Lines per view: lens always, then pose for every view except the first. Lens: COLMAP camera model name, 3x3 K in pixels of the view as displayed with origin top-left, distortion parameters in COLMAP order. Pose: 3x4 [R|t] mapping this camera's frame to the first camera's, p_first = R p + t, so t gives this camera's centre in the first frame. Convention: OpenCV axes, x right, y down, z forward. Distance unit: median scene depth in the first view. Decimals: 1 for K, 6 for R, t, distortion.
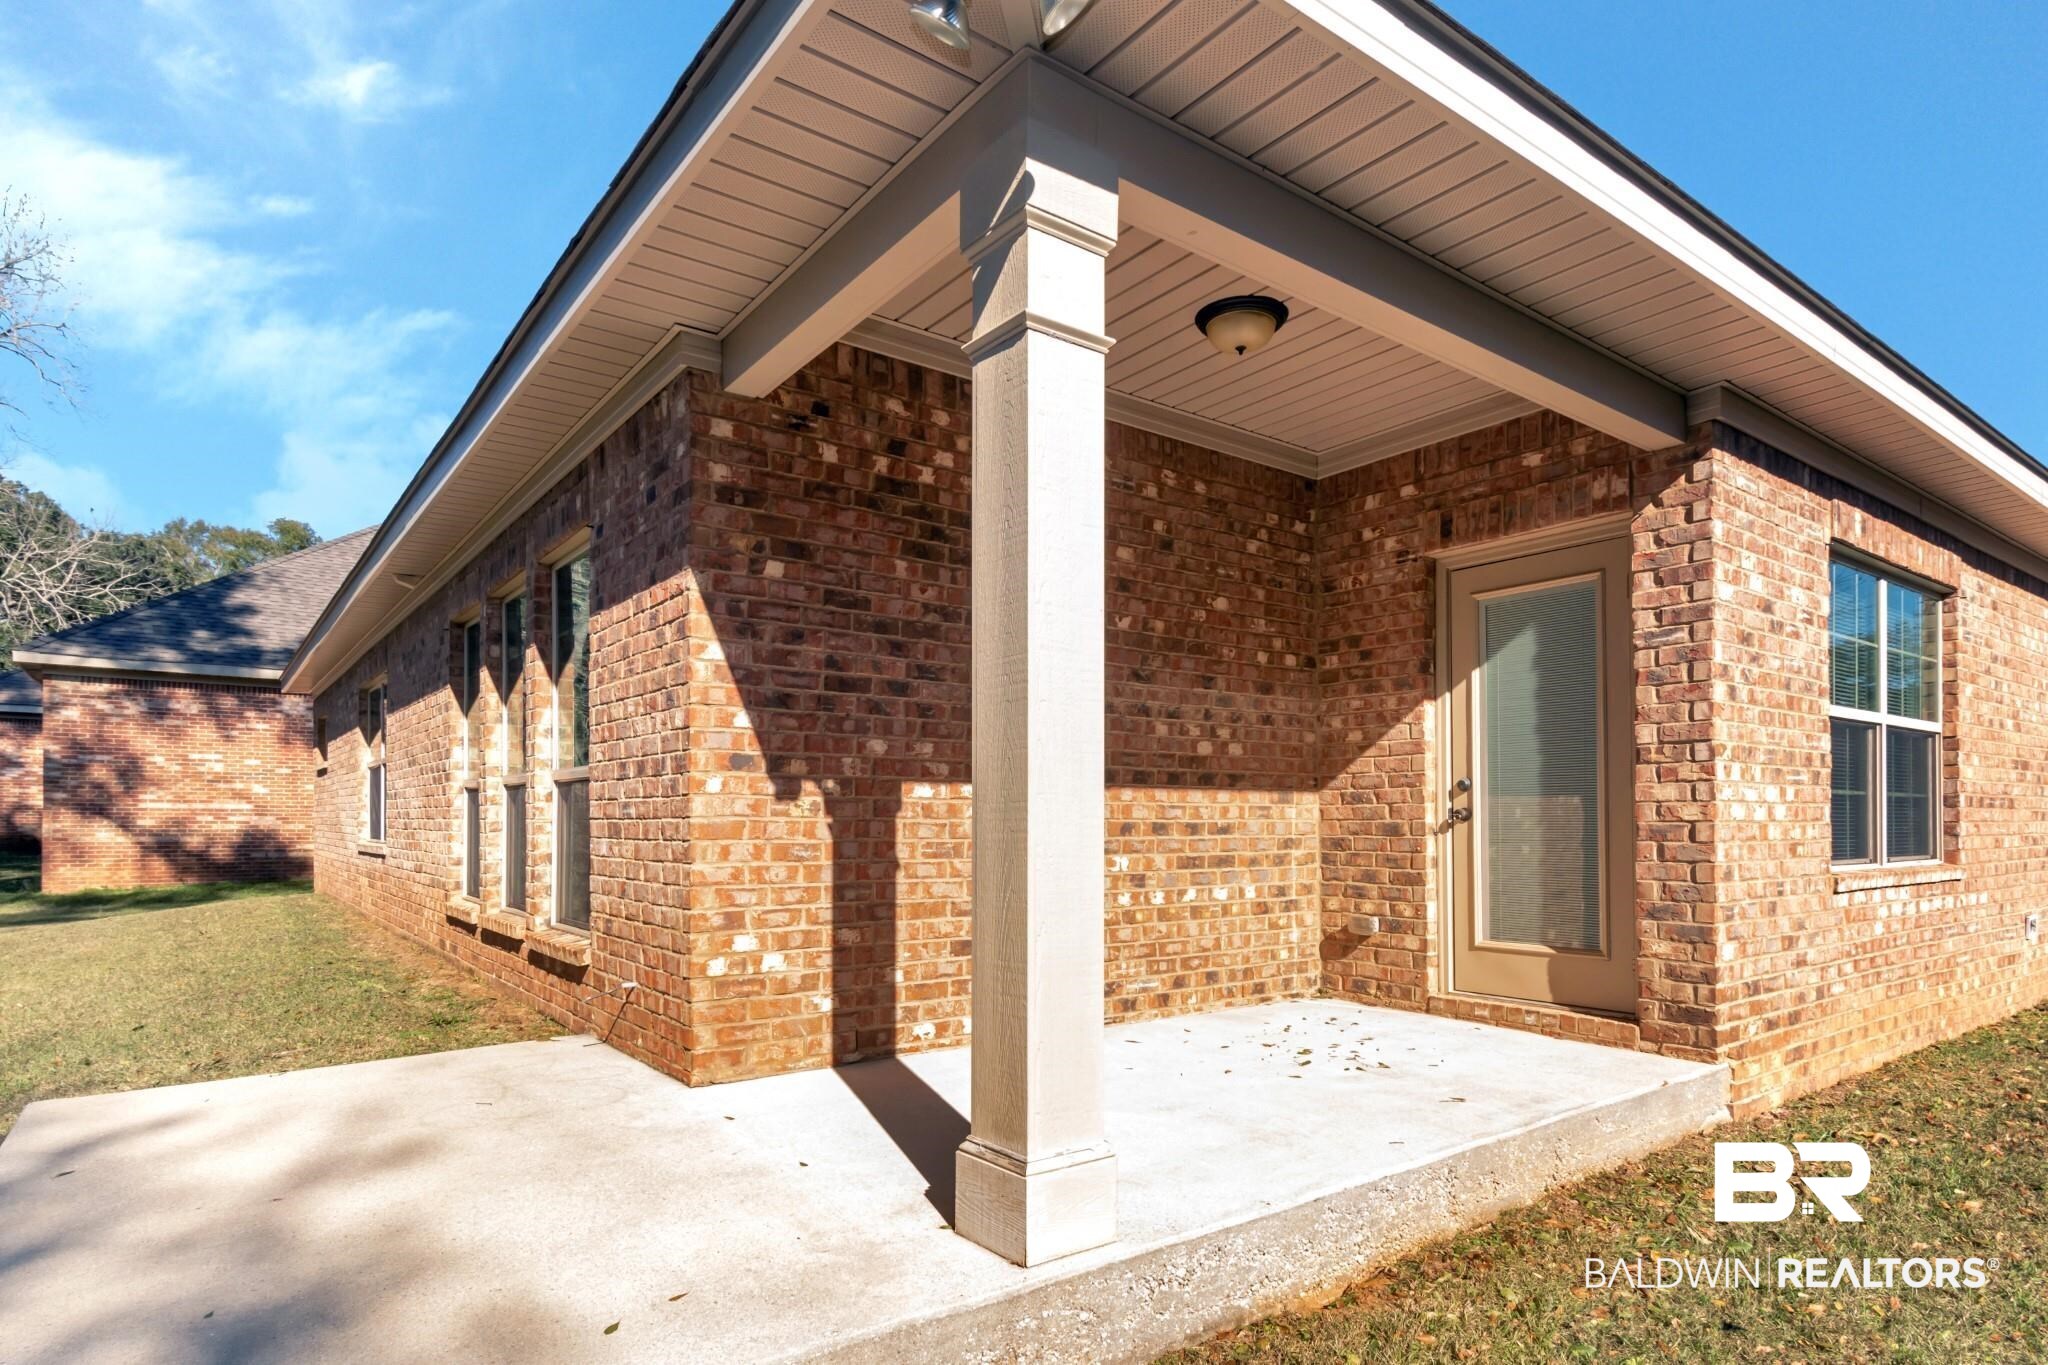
lens RADIAL K [[1090.0, 0, 1024.9], [0, 1090.0, 782.8], [0, 0, 1]] dist [0.009328, 0.000459]
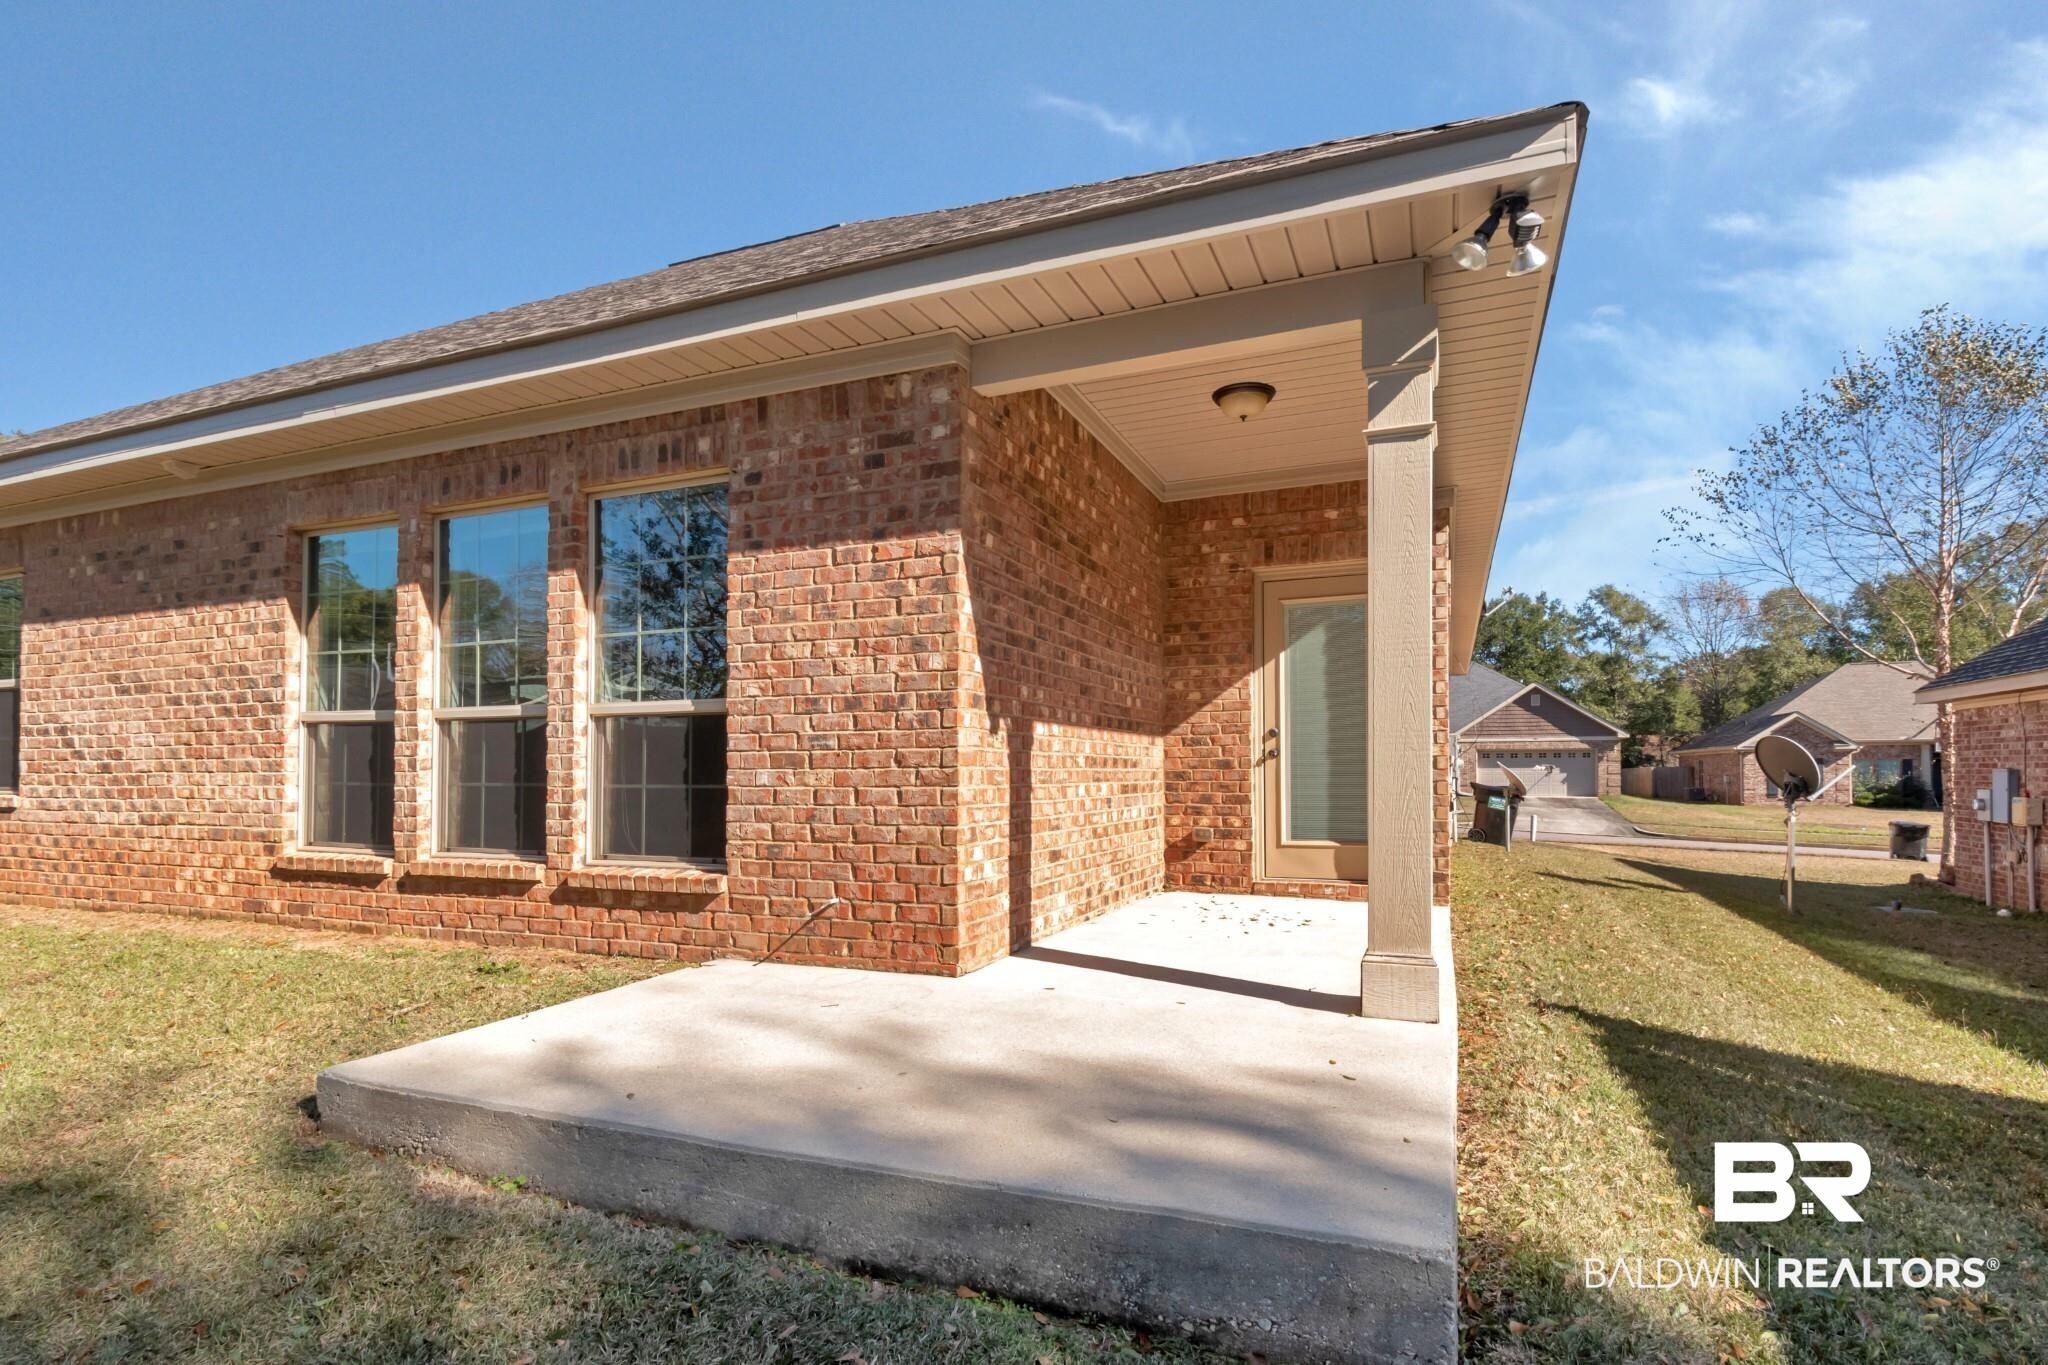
lens RADIAL K [[1021.8, 0, 1069.6], [0, 1021.8, 733.6], [0, 0, 1]] dist [-0.002703, -0.000906]
pose [[0.854046, 0.014182, 0.520004, -0.494335], [-0.012080, 0.999899, -0.007429, 0.015490], [-0.520057, 0.000063, 0.854132, -0.003029]]
